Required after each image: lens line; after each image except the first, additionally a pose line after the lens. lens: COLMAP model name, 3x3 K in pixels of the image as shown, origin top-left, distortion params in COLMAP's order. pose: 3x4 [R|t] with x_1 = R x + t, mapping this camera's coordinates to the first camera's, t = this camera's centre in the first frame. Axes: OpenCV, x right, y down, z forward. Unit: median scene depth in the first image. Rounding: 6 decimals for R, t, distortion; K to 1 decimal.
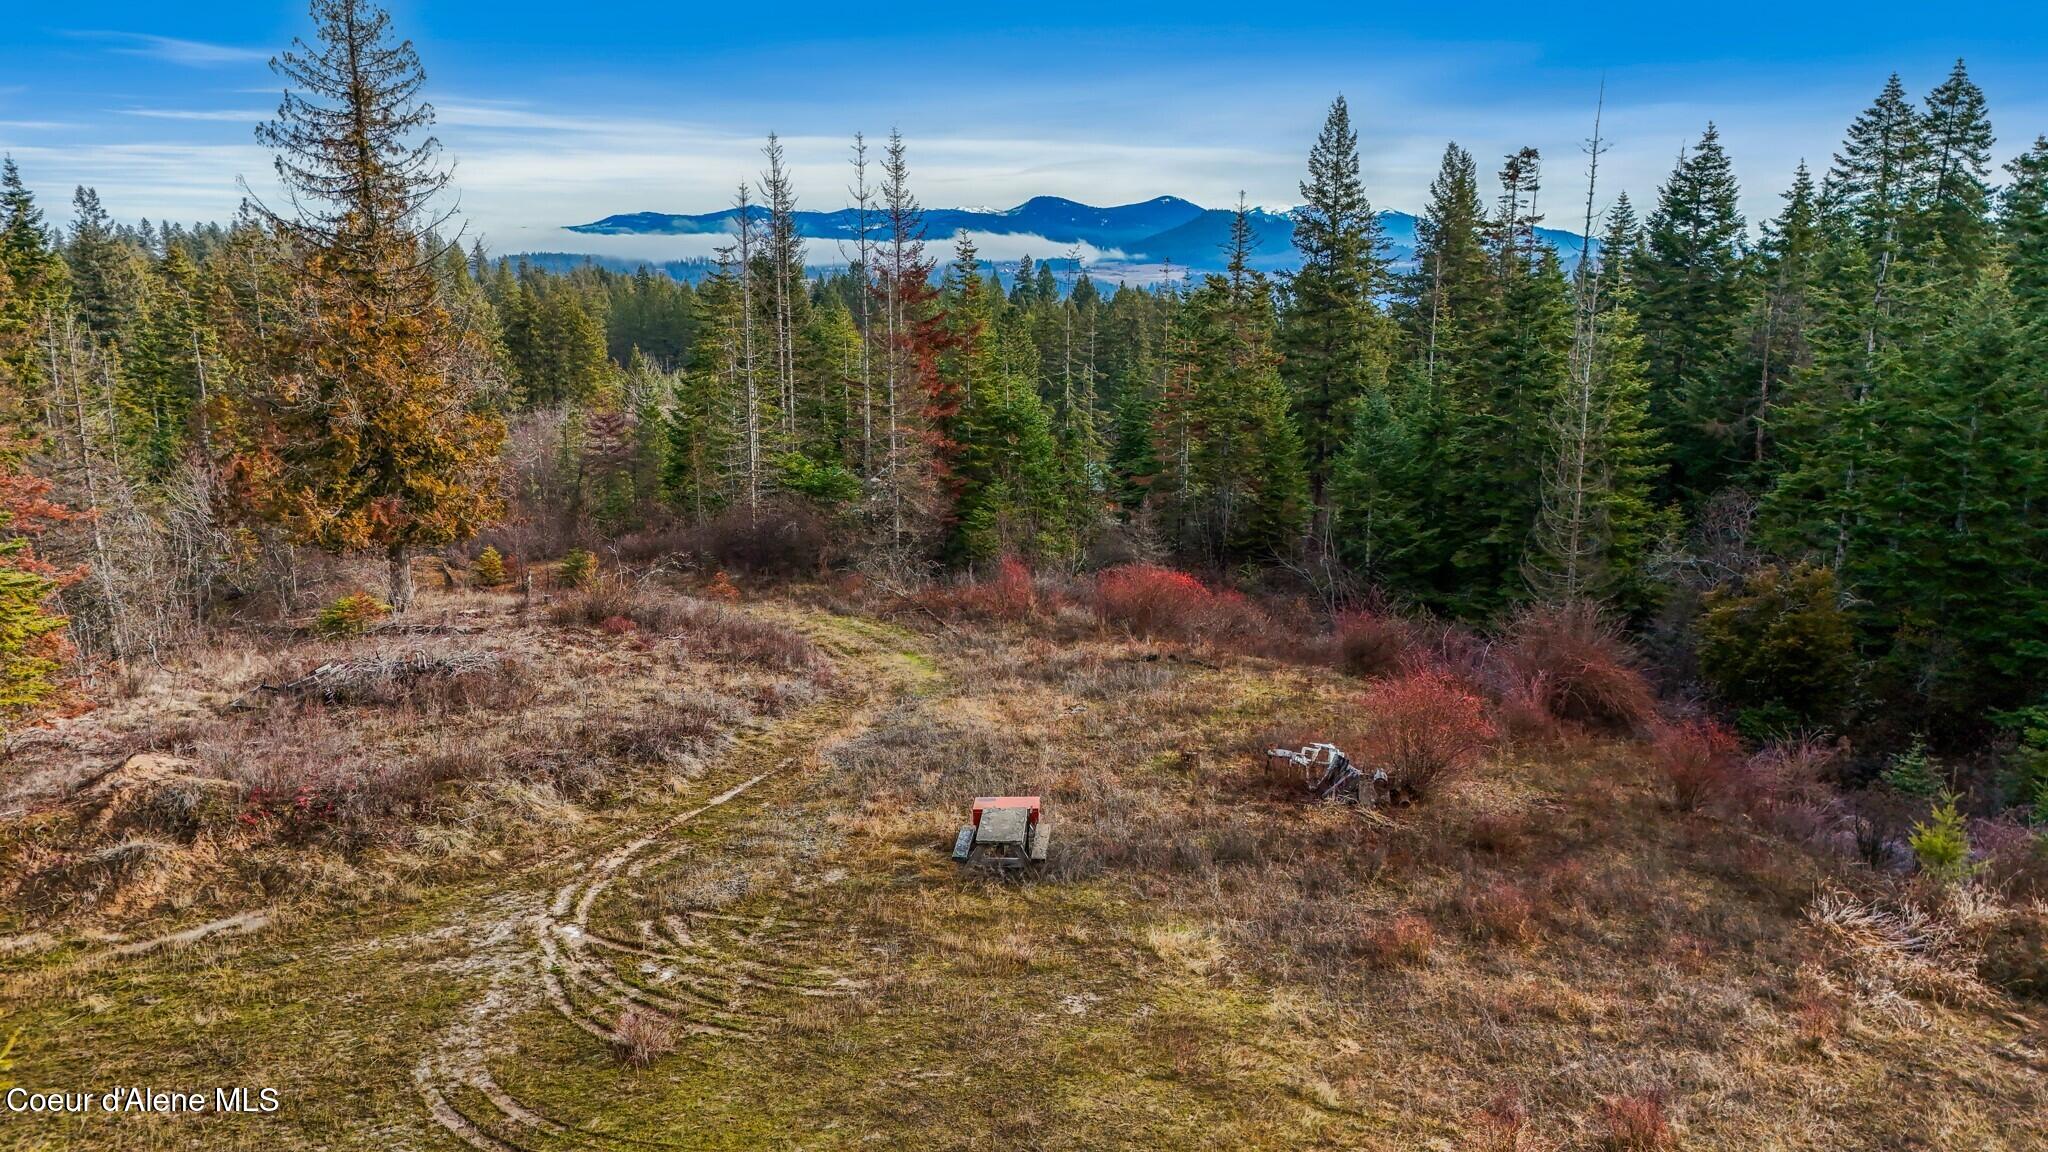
lens RADIAL K [[1504.0, 0, 1024.0], [0, 1504.0, 576.0], [0, 0, 1]] dist [0.081232, -0.073504]
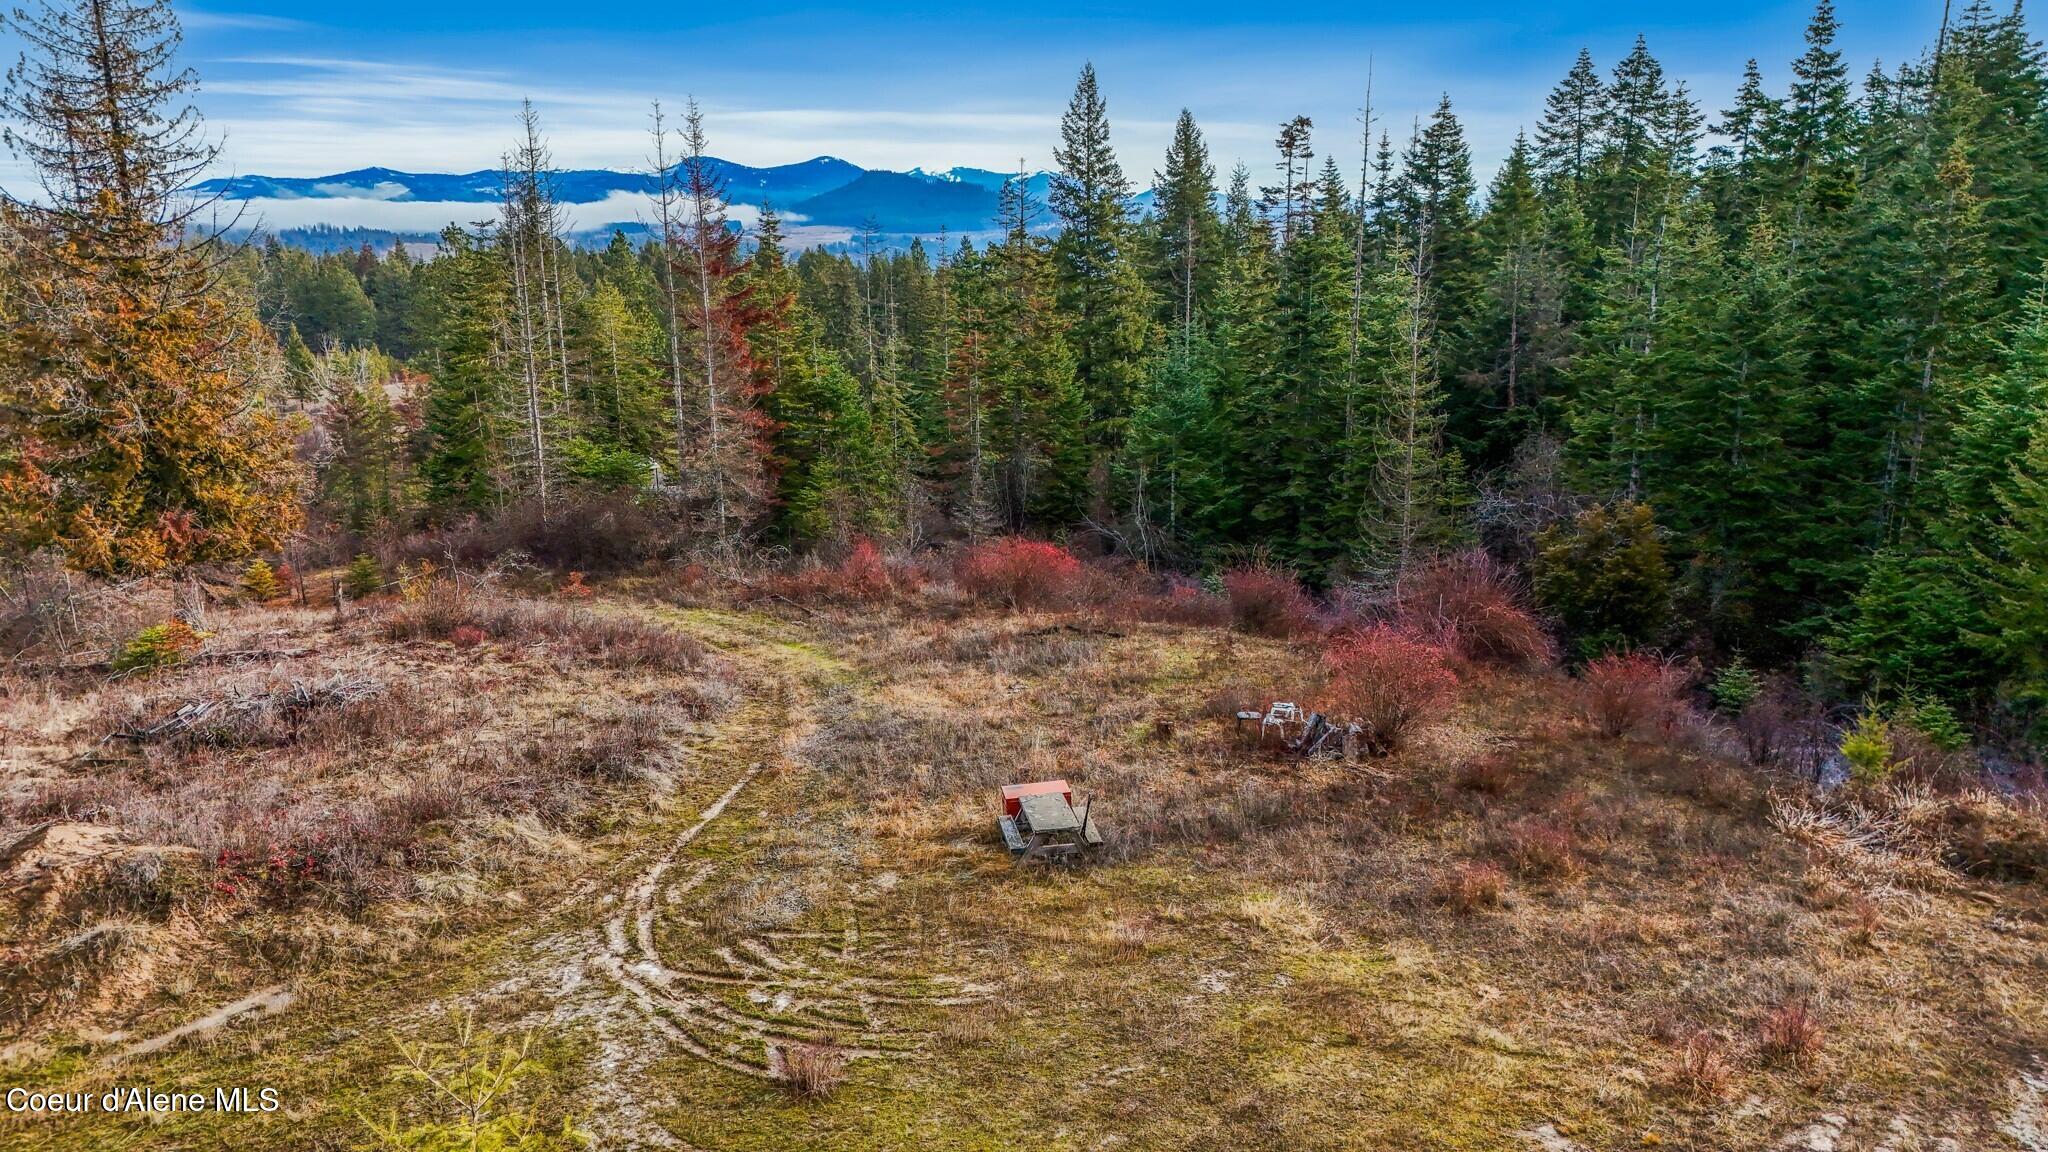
lens RADIAL K [[1504.0, 0, 1024.0], [0, 1504.0, 576.0], [0, 0, 1]] dist [0.081232, -0.073504]
pose [[0.976202, -0.064256, 0.207125, -0.190930], [0.059254, 0.997784, 0.030270, -0.018318], [-0.208611, -0.017277, 0.977846, 0.026215]]
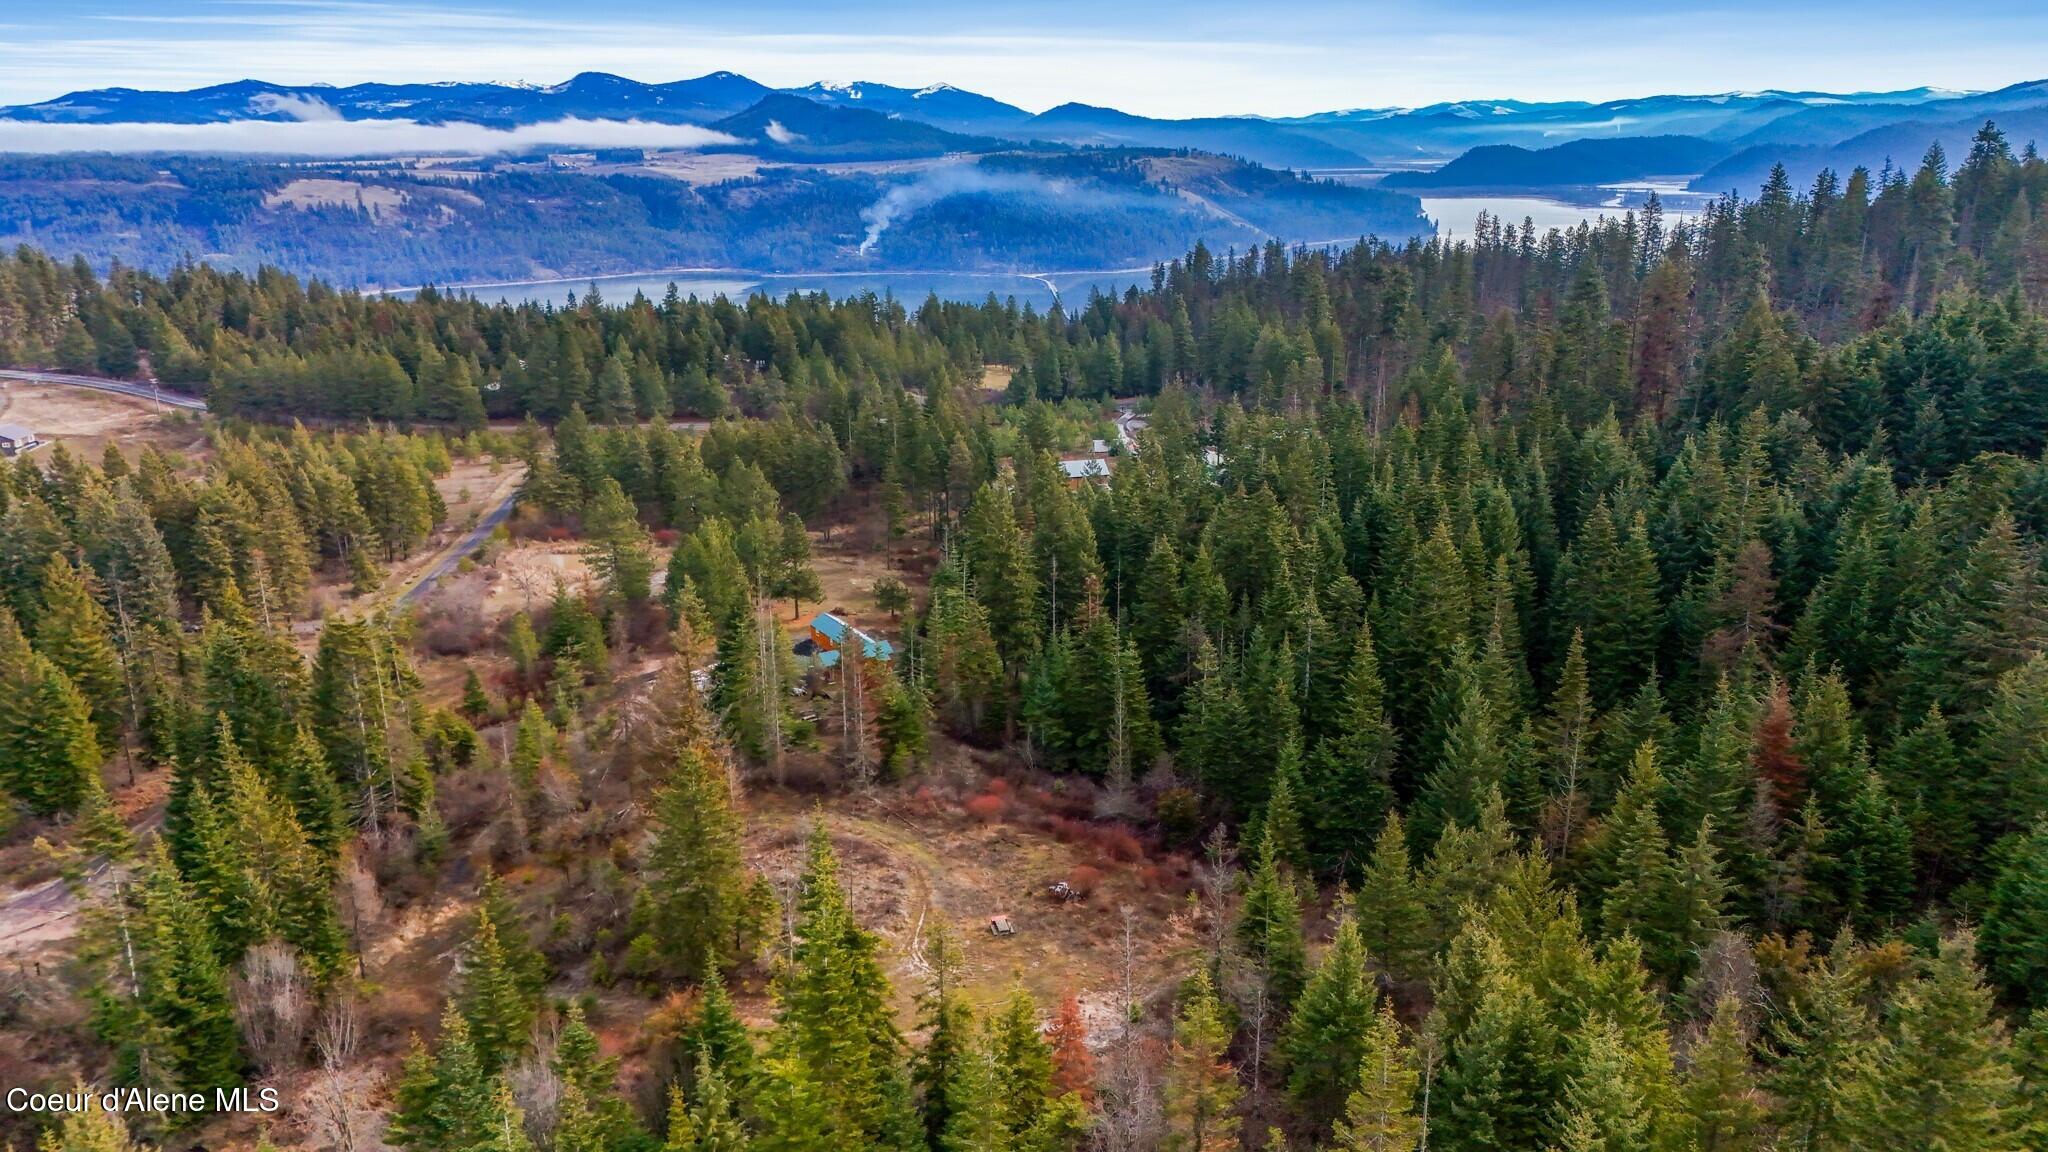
lens RADIAL K [[1536.8, 0, 1024.0], [0, 1536.8, 576.0], [0, 0, 1]] dist [0.086051, -0.080846]
pose [[0.961037, -0.095014, 0.259578, -0.880143], [0.072161, 0.992742, 0.096213, -1.096241], [-0.266836, -0.073733, 0.960917, -2.822469]]
